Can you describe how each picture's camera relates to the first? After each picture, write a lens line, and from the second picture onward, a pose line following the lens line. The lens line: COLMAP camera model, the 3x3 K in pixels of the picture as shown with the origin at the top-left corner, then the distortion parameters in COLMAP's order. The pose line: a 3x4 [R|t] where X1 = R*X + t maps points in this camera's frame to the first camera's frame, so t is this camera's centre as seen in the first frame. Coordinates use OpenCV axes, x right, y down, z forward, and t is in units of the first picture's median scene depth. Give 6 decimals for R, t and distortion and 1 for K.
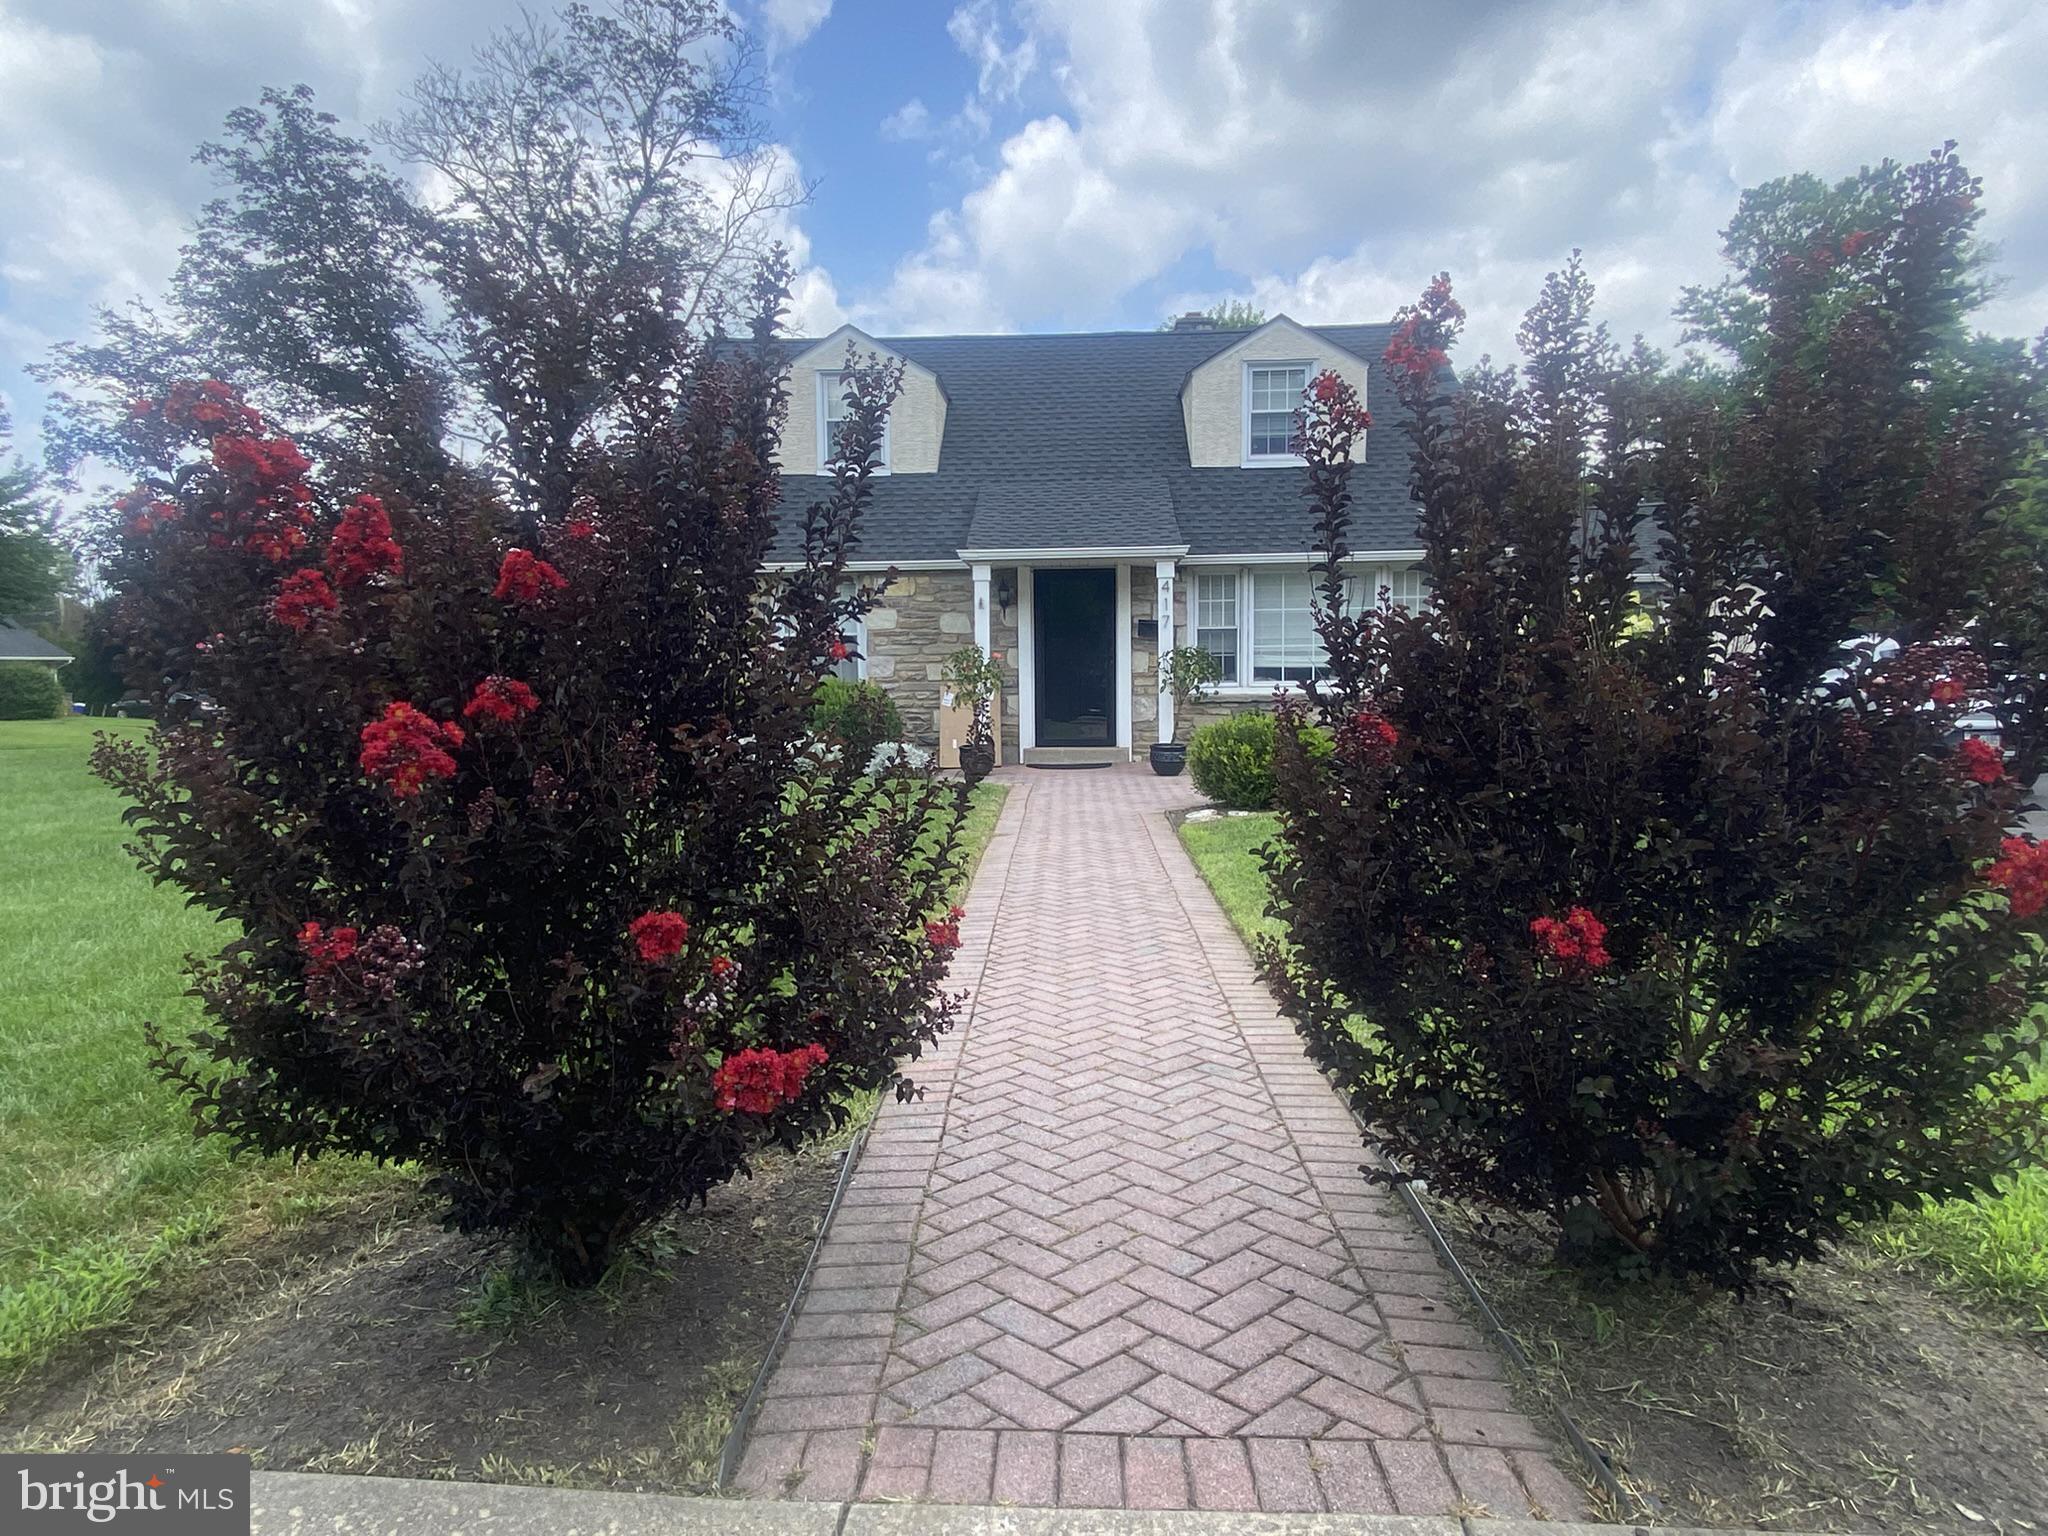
lens RADIAL K [[1251.4, 0, 1015.5], [0, 1251.4, 773.8], [0, 0, 1]] dist [0.008601, 0.000422]
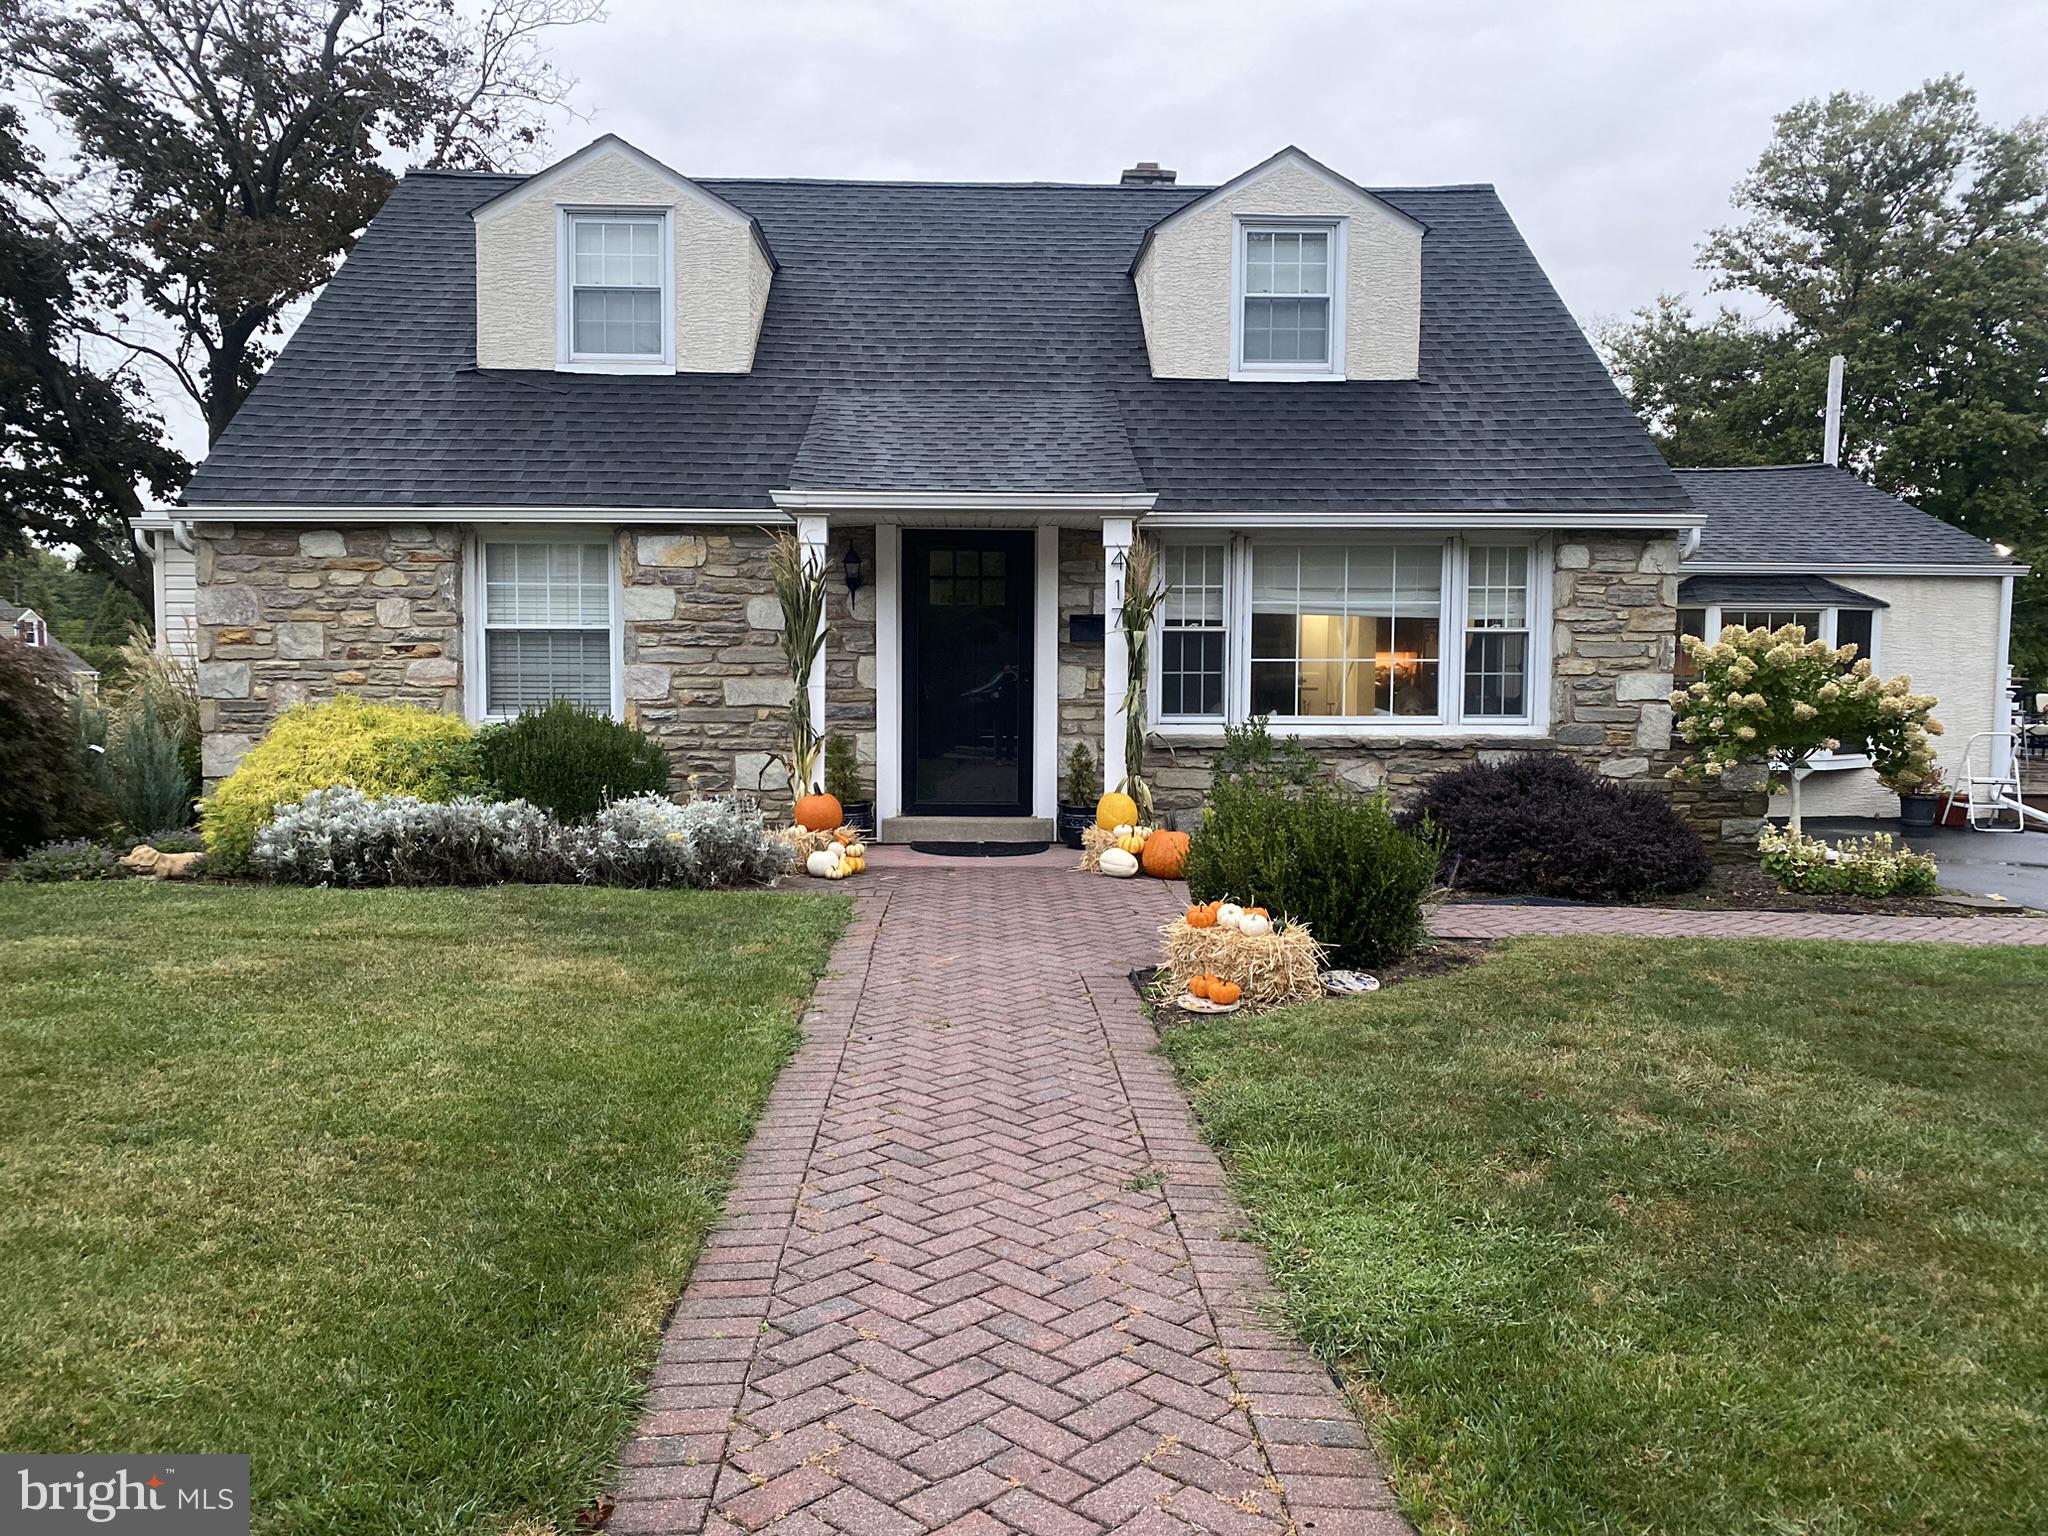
lens RADIAL K [[1534.8, 0, 1031.6], [0, 1534.8, 771.0], [0, 0, 1]] dist [0.002650, -0.002564]
pose [[0.995507, 0.011466, 0.093987, 0.008272], [-0.009708, 0.999770, -0.019141, -0.030122], [-0.094185, 0.018143, 0.995389, 0.242913]]
